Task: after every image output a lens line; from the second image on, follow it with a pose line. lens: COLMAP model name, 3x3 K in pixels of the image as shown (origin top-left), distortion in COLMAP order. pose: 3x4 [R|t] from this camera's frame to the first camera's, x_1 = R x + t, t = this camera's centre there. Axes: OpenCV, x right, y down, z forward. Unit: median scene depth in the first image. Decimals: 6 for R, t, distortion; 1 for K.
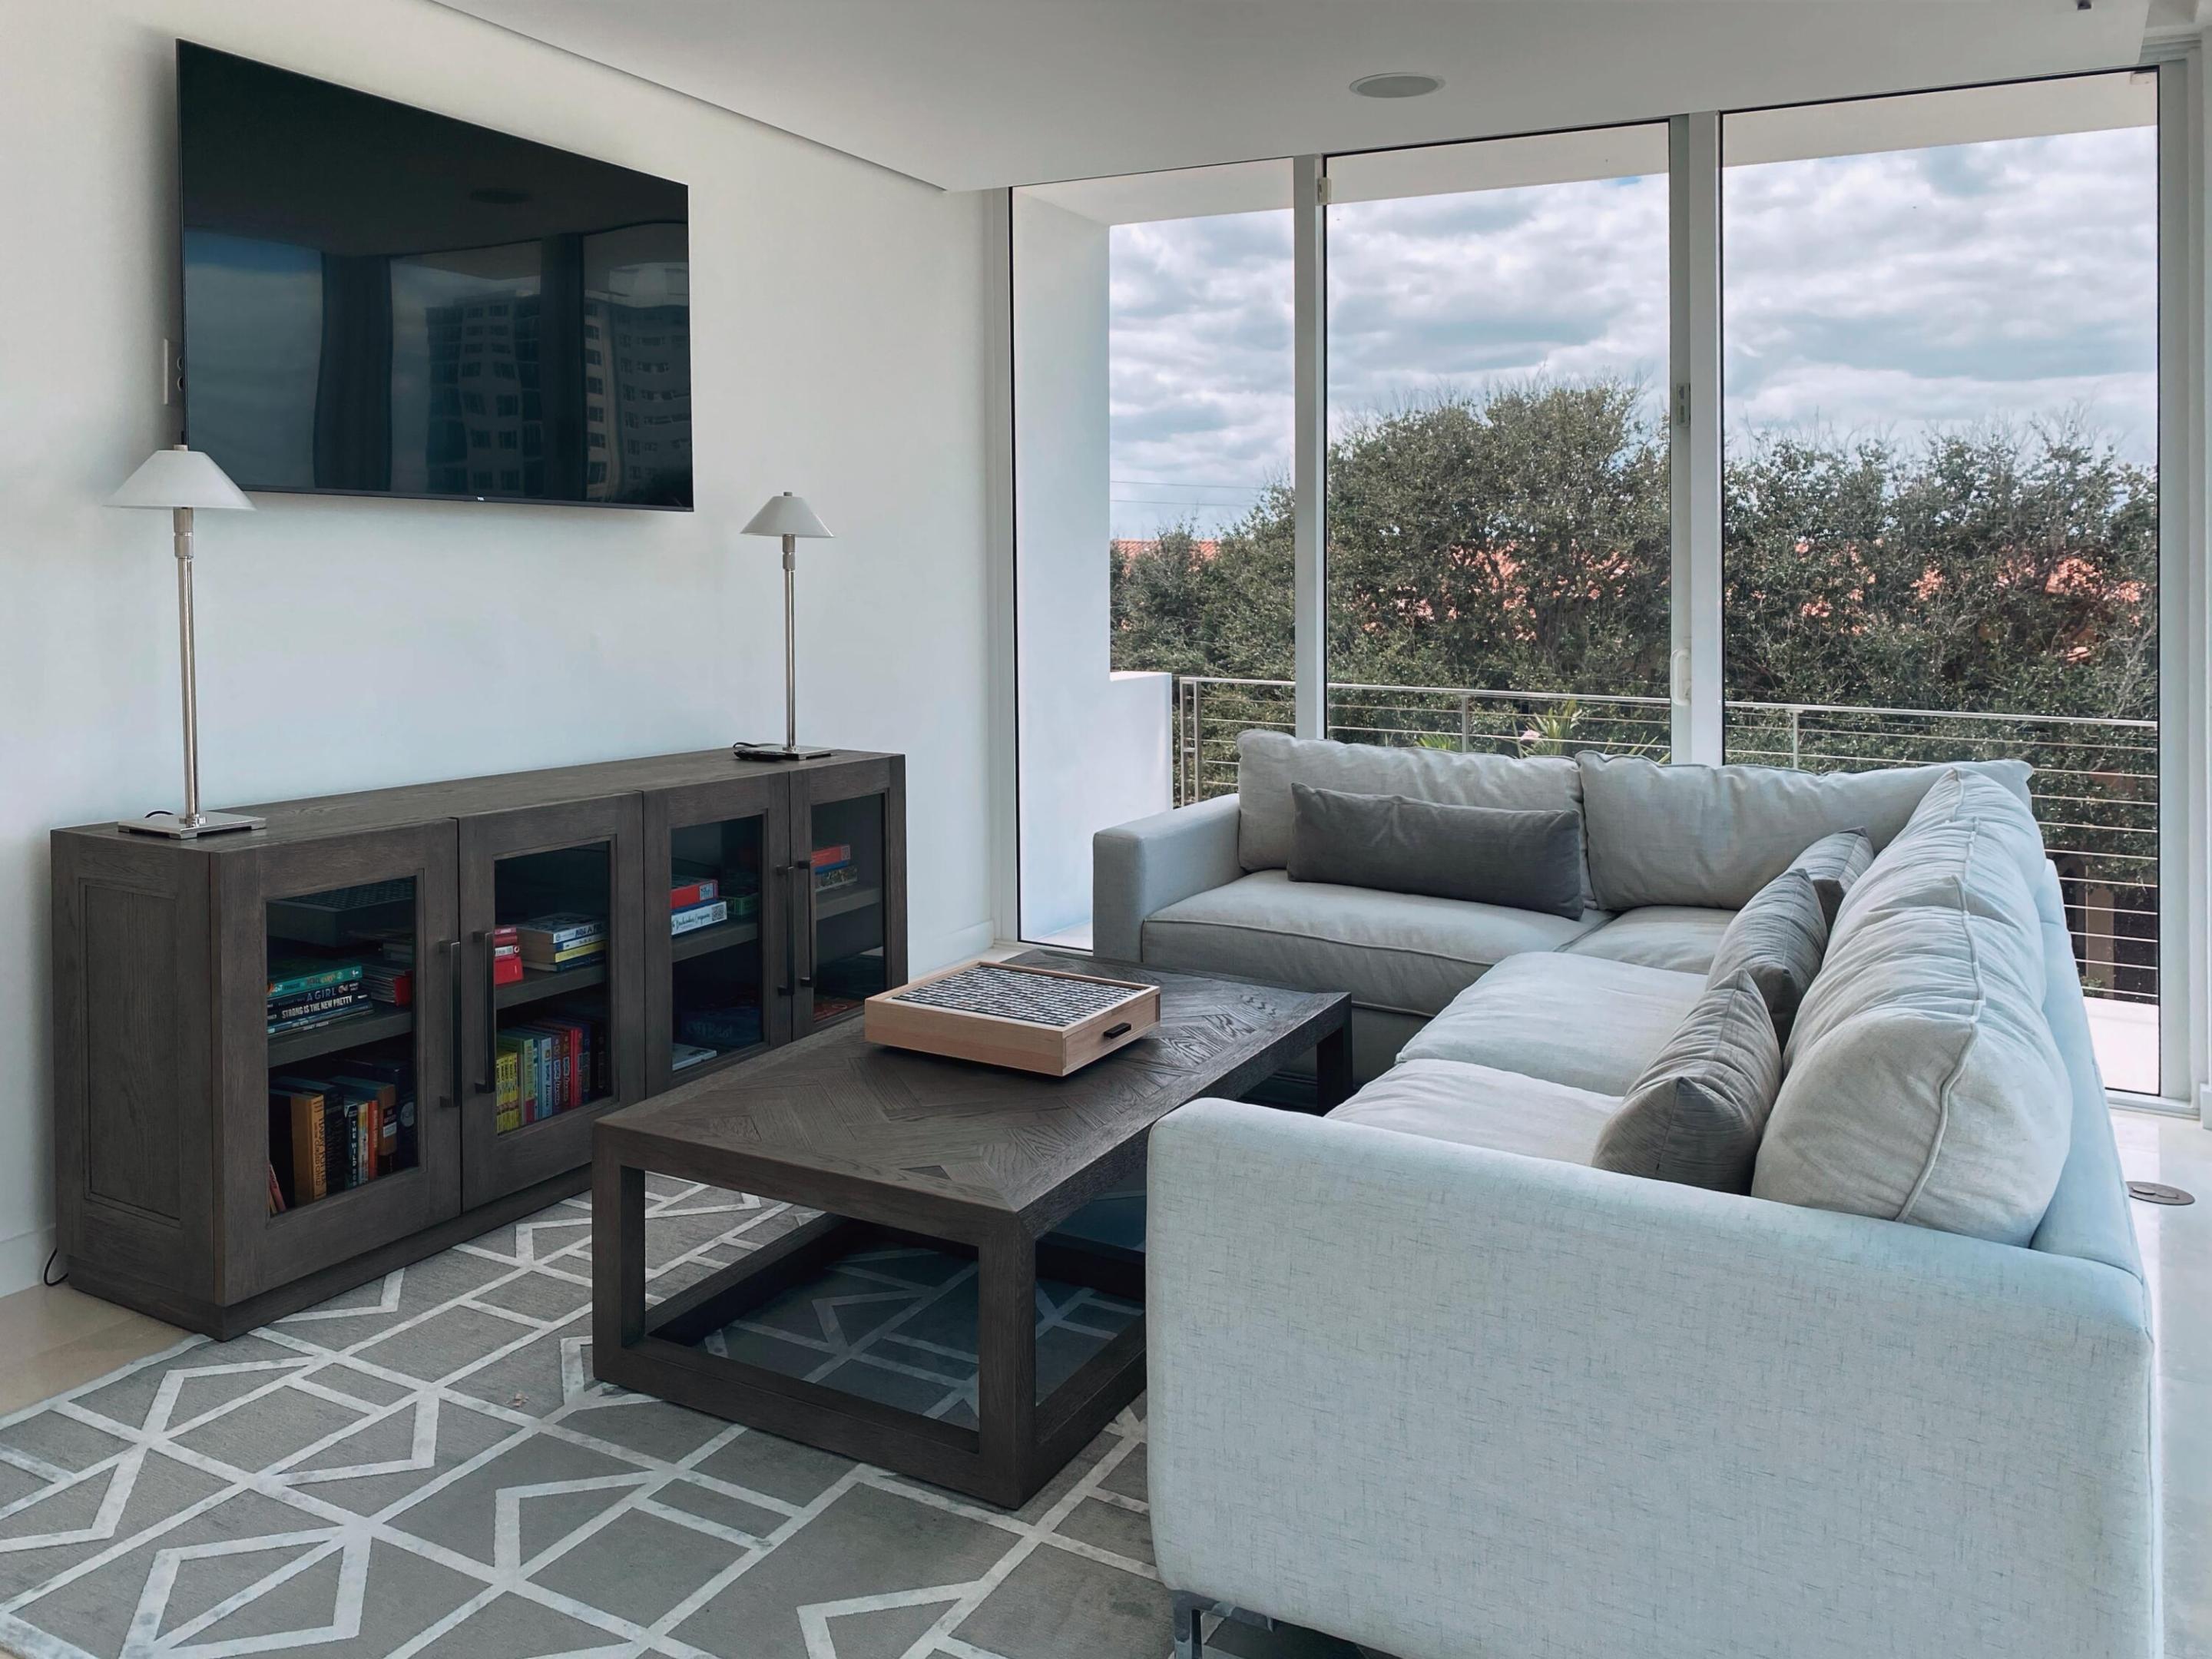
lens RADIAL K [[1691.3, 0, 992.0], [0, 1691.3, 832.5], [0, 0, 1]] dist [0.160459, -0.373387]
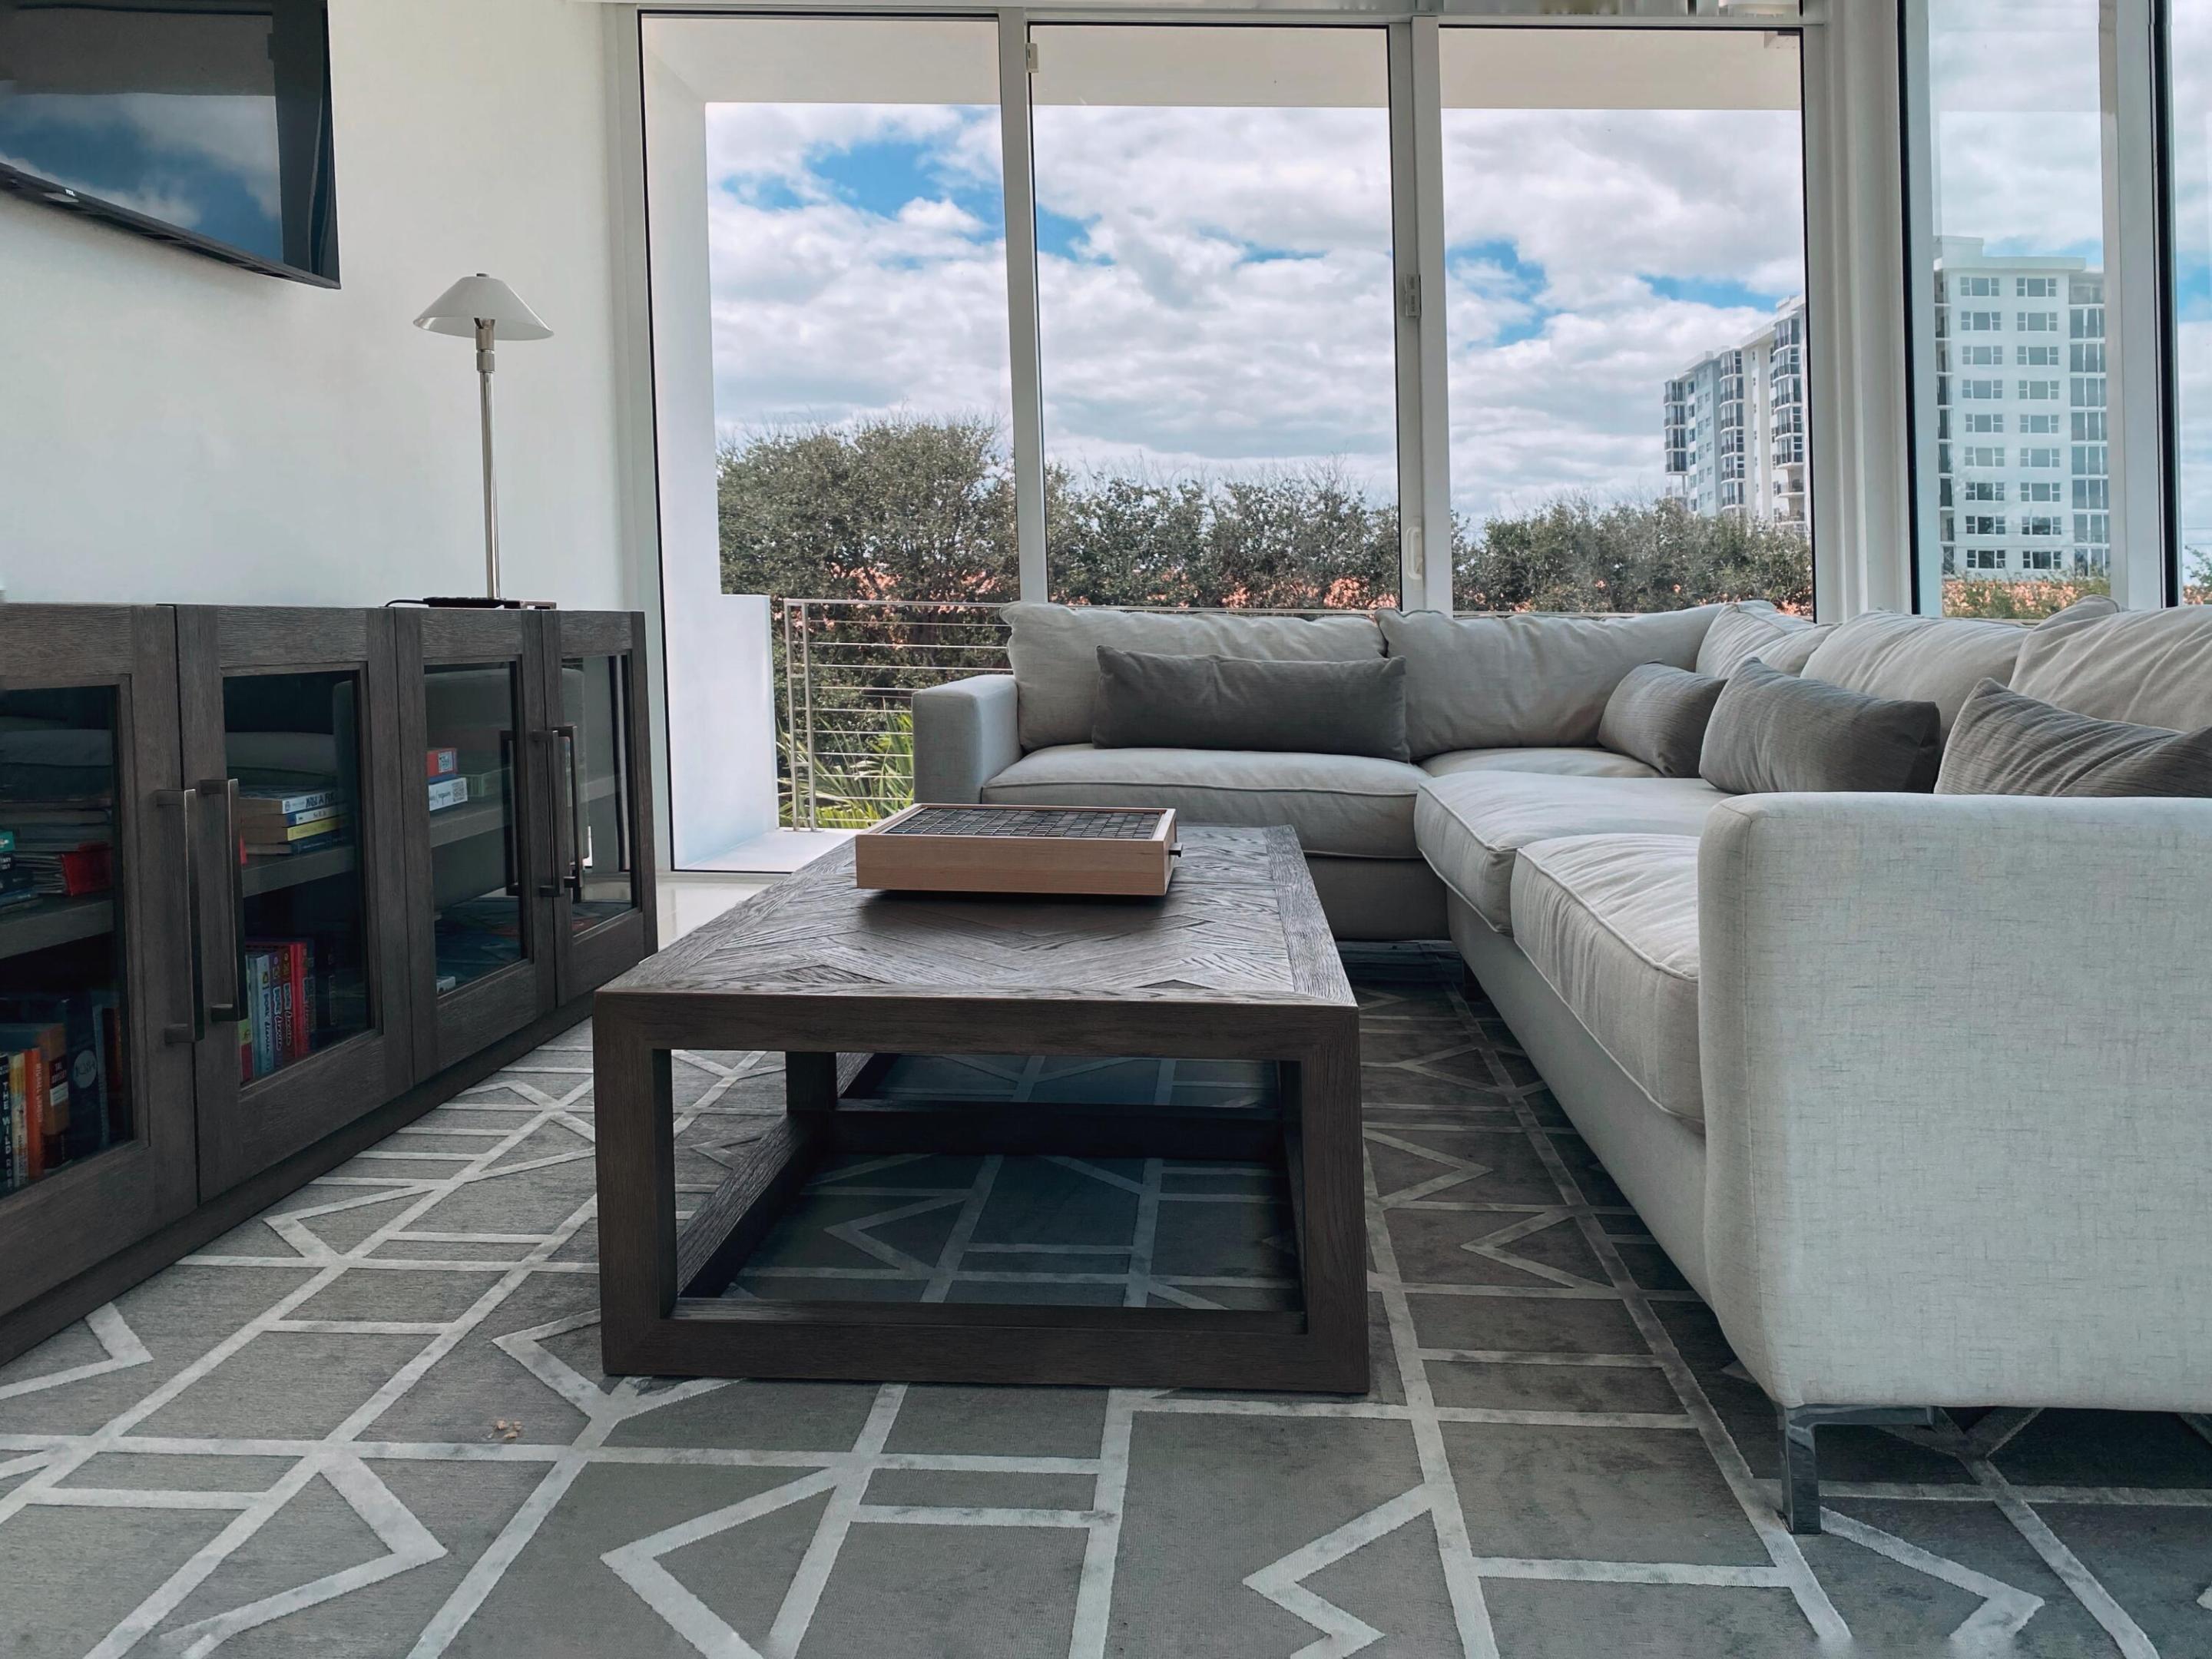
lens RADIAL K [[1540.7, 0, 1106.0], [0, 1540.7, 829.5], [0, 0, 1]] dist [0.050284, -0.054803]
pose [[0.872759, -0.035087, 0.486888, -0.288720], [0.045628, 0.998910, -0.009805, 0.098188], [-0.486014, 0.030774, 0.873409, 0.302968]]
